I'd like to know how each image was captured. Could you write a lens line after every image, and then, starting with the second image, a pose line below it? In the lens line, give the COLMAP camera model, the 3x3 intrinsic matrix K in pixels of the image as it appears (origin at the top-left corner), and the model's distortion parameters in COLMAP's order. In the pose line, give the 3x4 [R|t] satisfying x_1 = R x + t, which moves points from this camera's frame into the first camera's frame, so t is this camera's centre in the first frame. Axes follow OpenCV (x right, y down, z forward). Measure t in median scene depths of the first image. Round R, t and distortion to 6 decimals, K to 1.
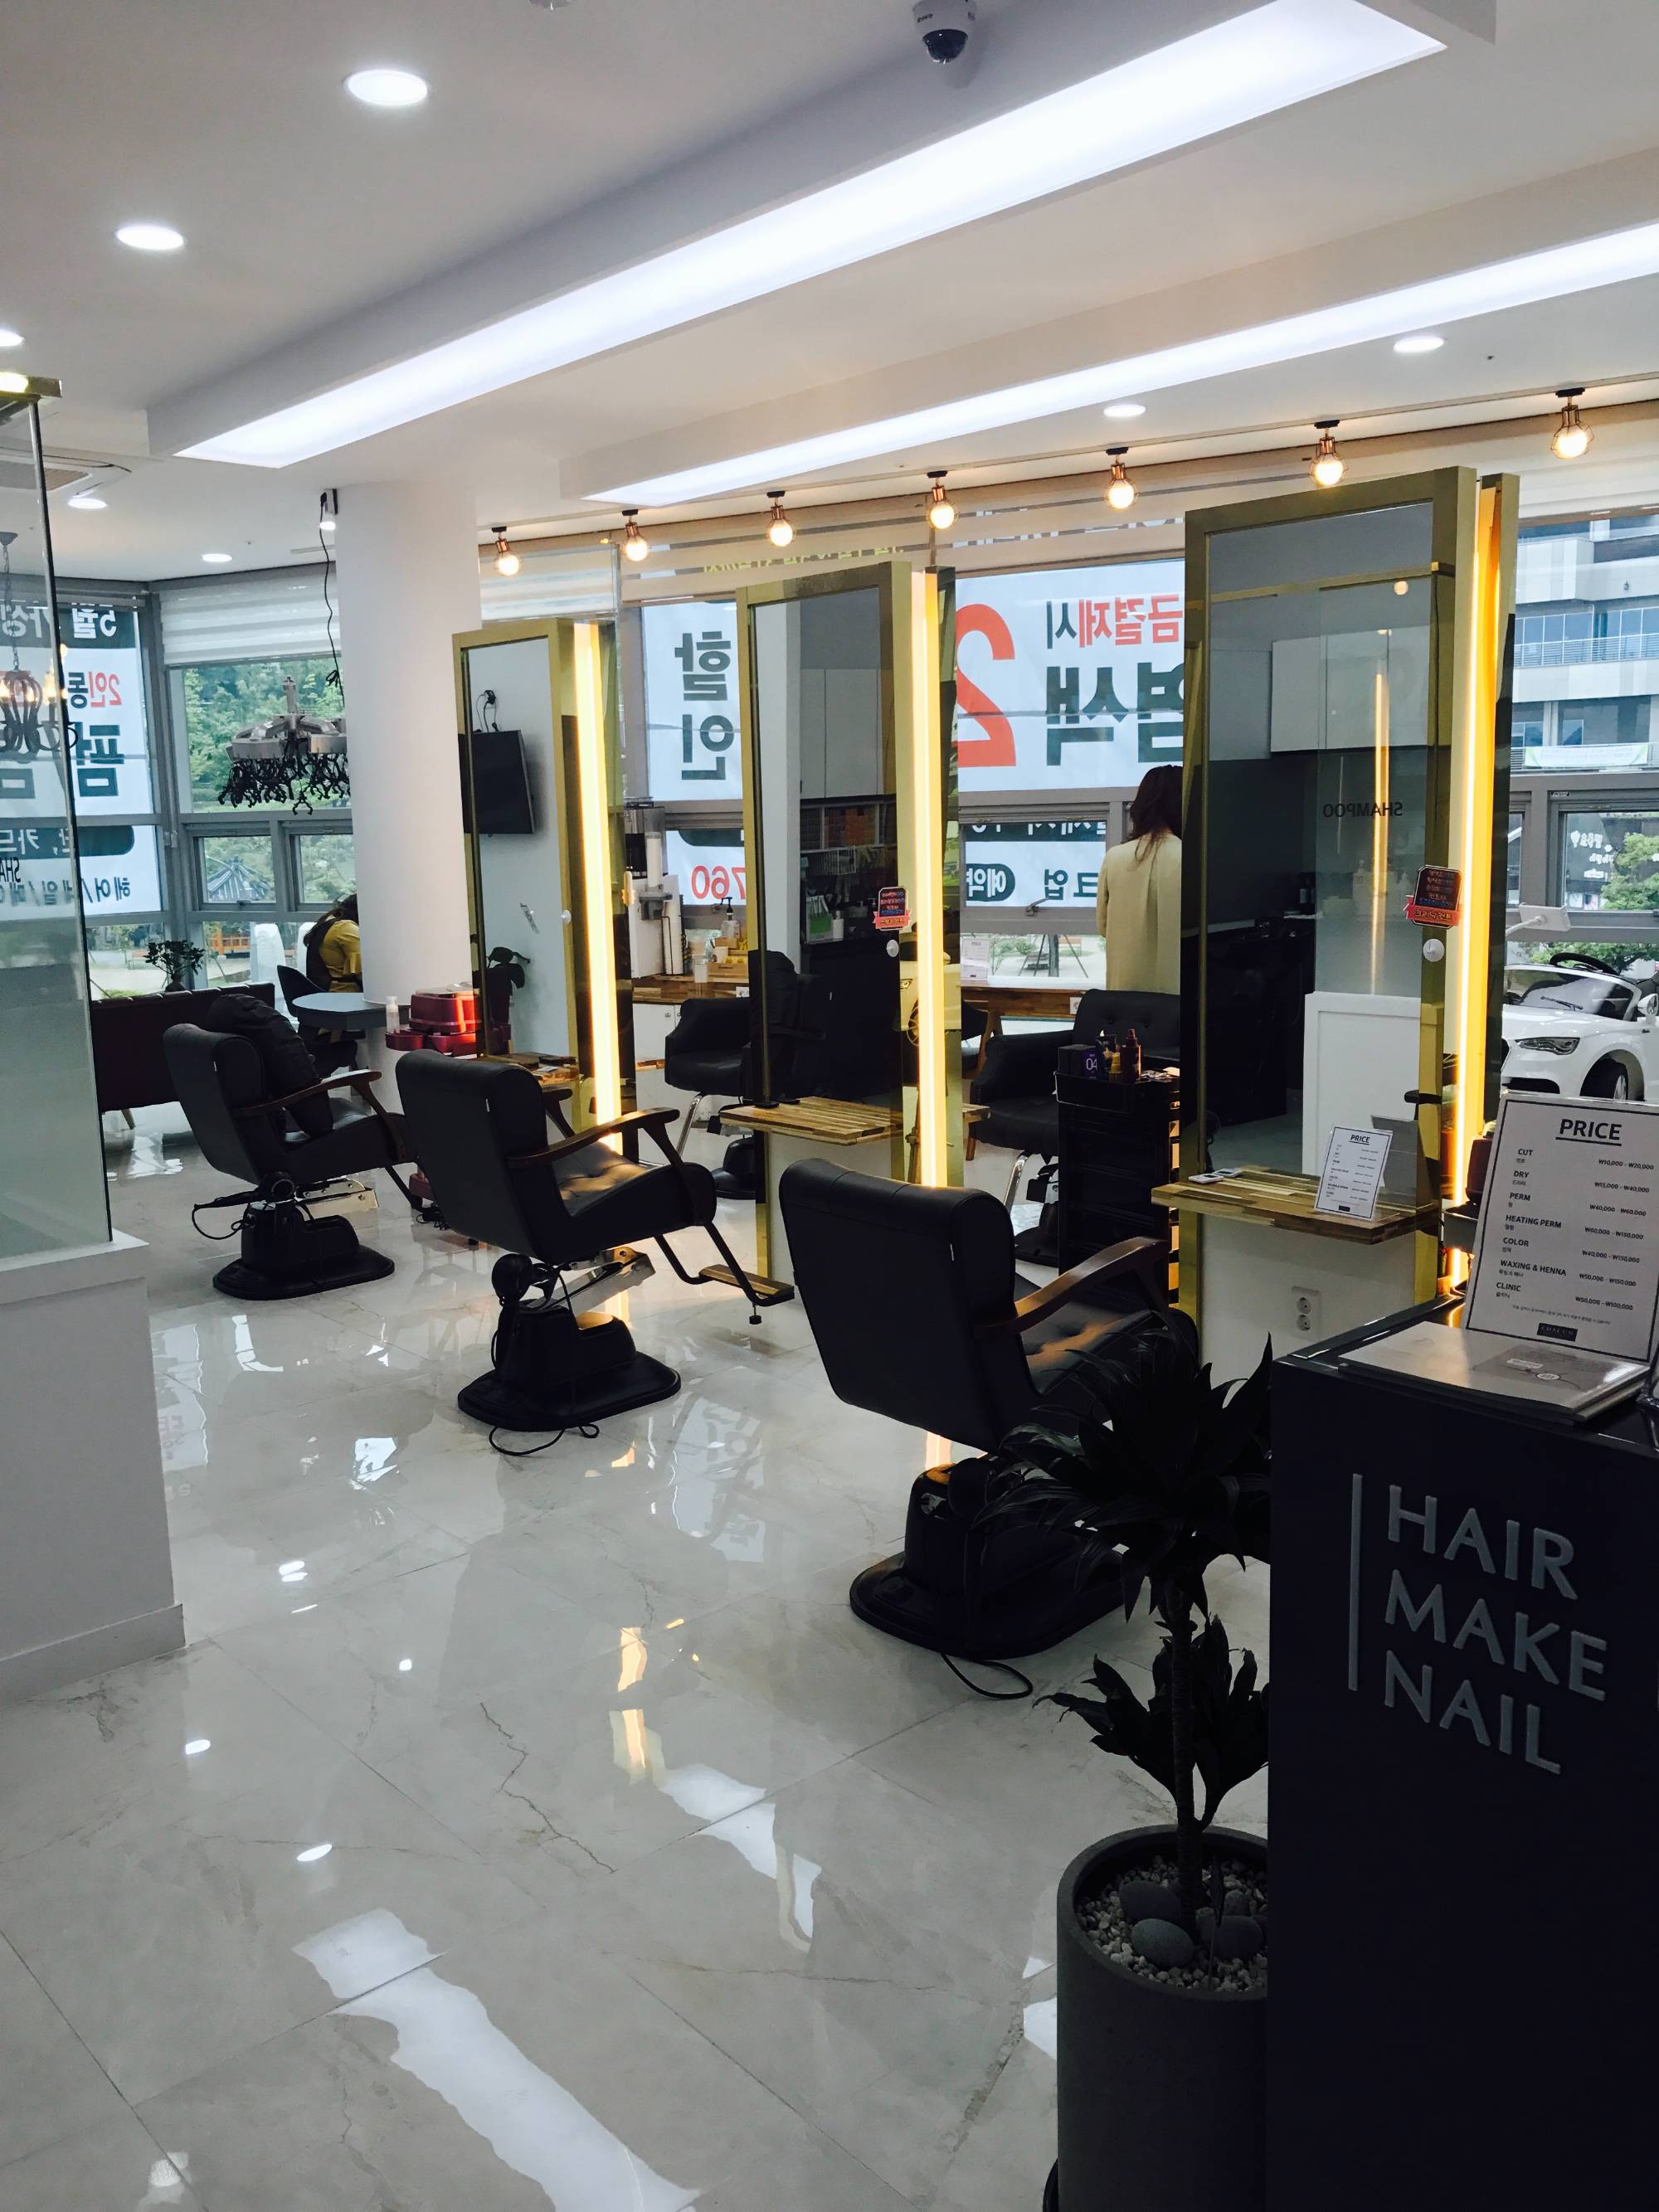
lens RADIAL K [[1795.0, 0, 827.5], [0, 1795.0, 1117.6], [0, 0, 1]] dist [0.007155, -0.049460]
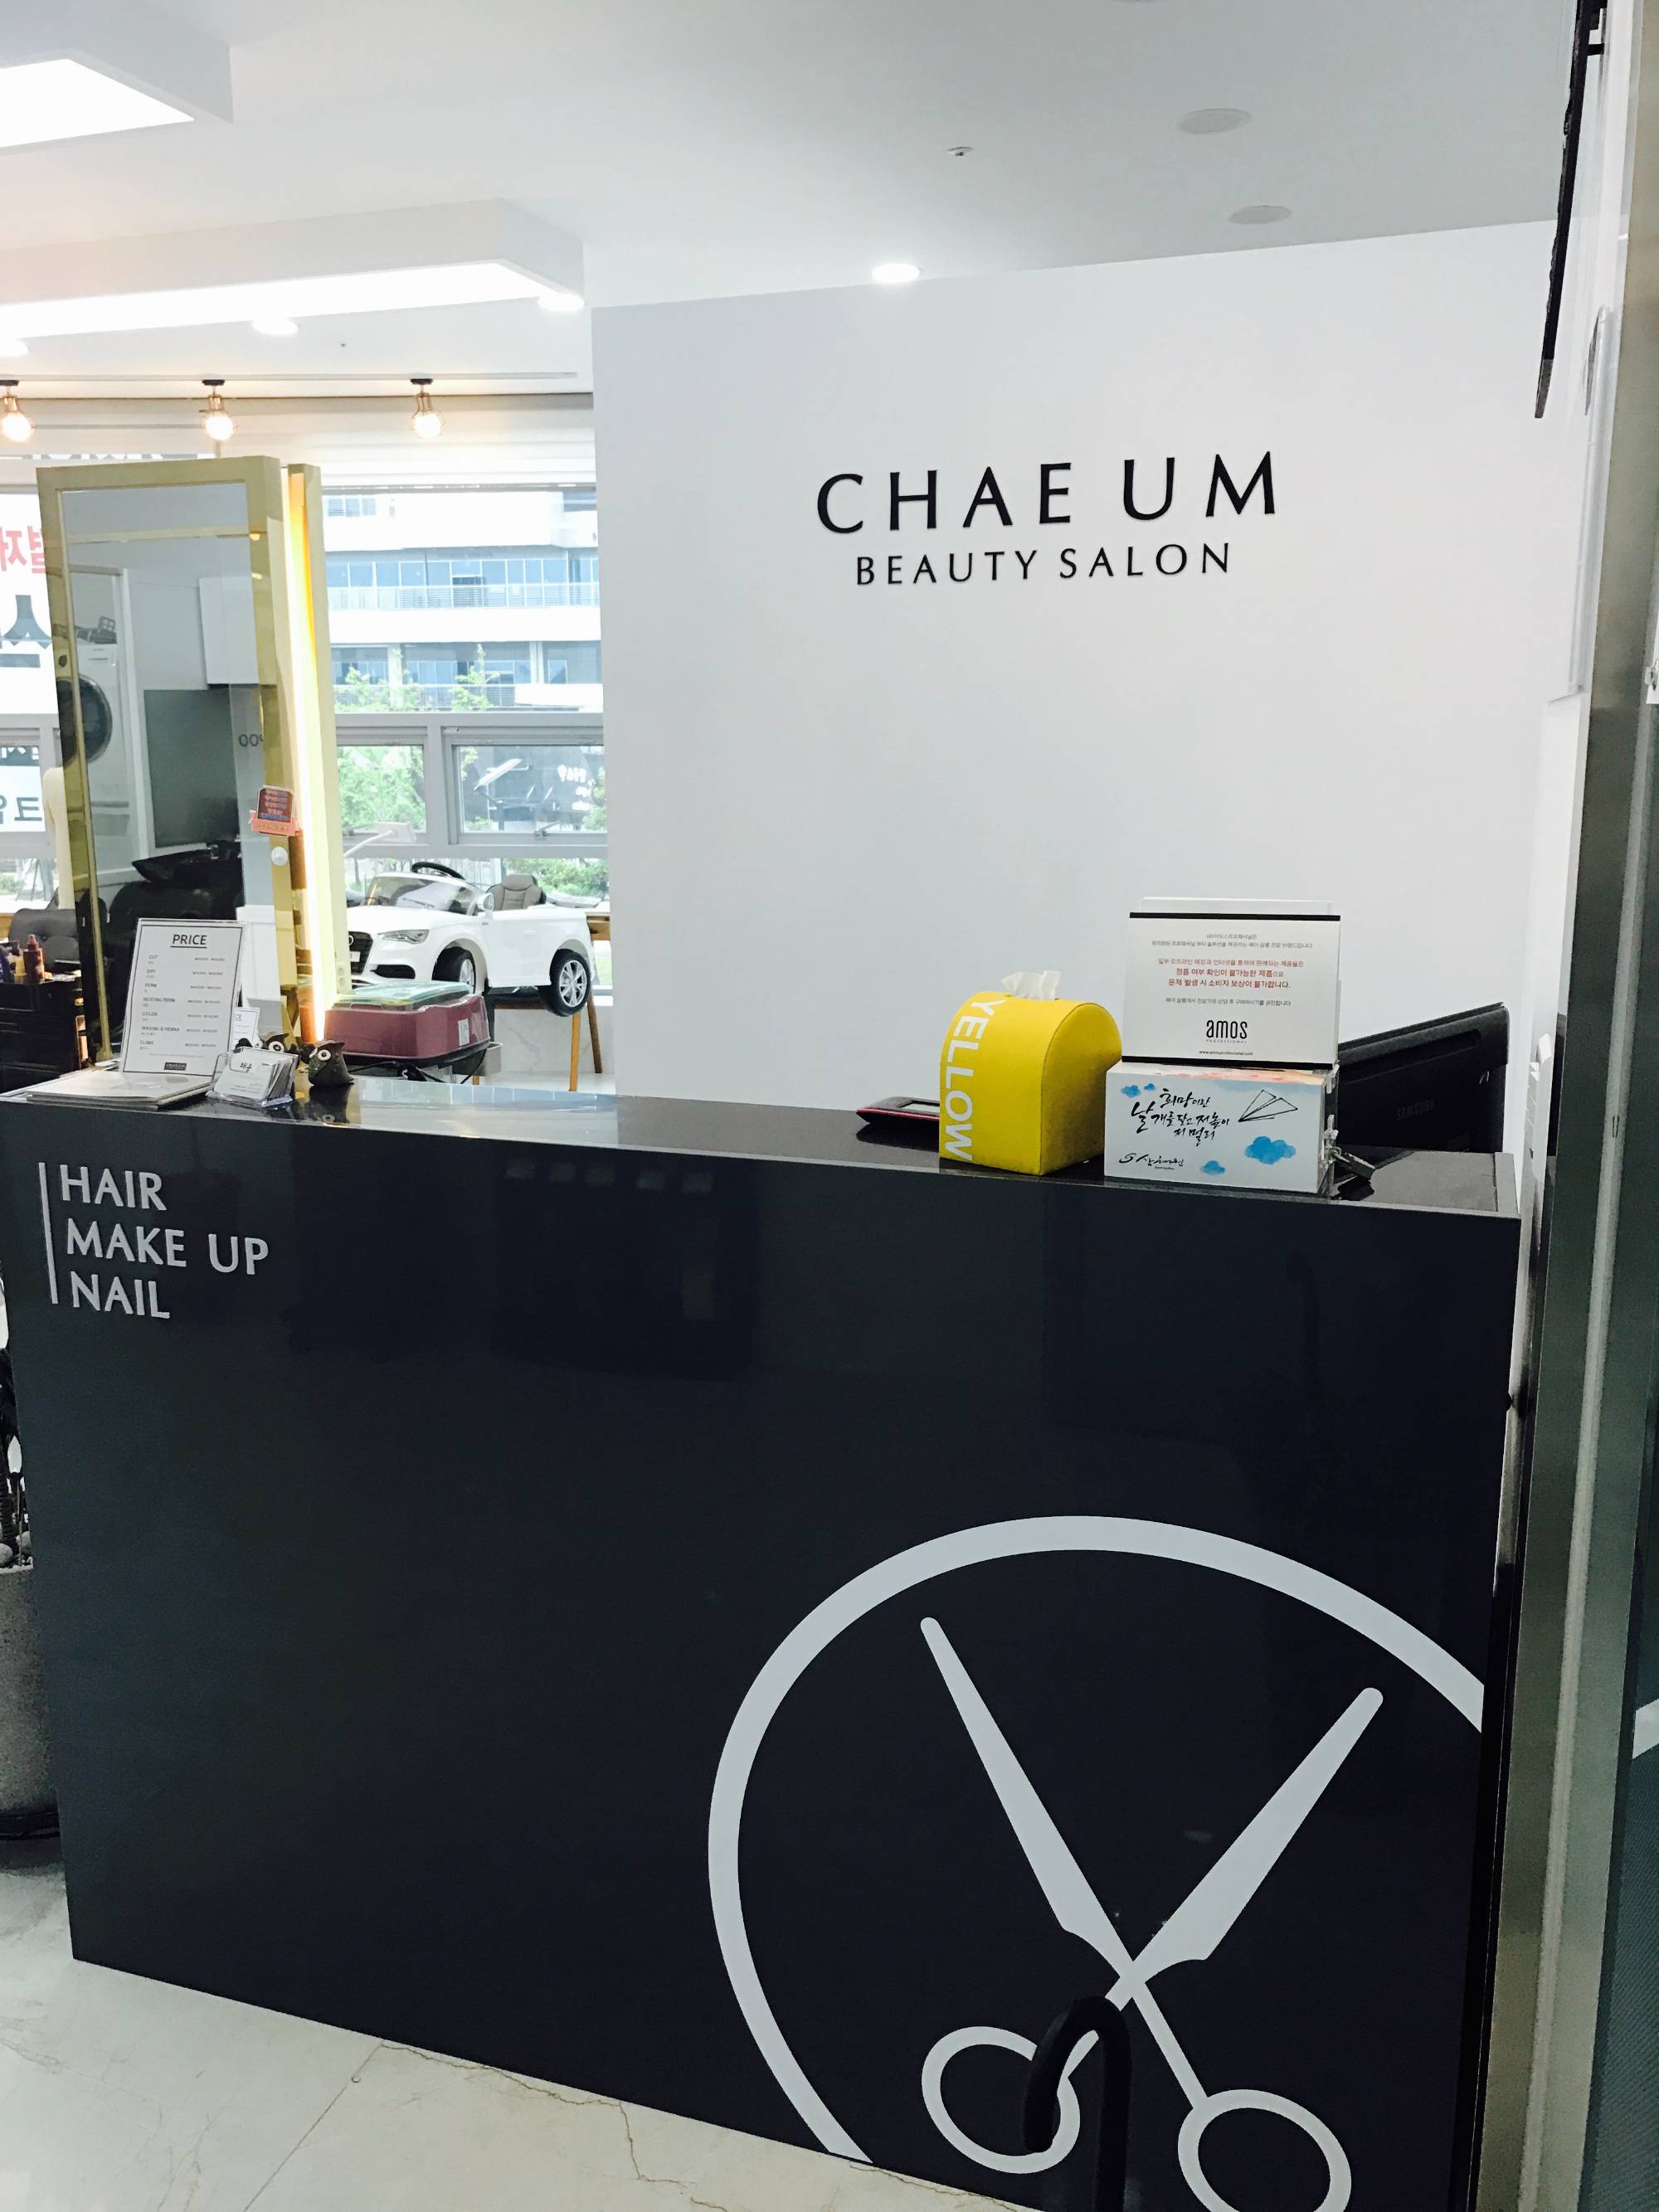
lens RADIAL K [[1795.0, 0, 827.5], [0, 1795.0, 1117.6], [0, 0, 1]] dist [0.007155, -0.049460]
pose [[0.863141, -0.082867, 0.498117, 0.031713], [0.064328, 0.996450, 0.054301, 0.033947], [-0.500849, -0.014827, 0.865408, -0.198769]]
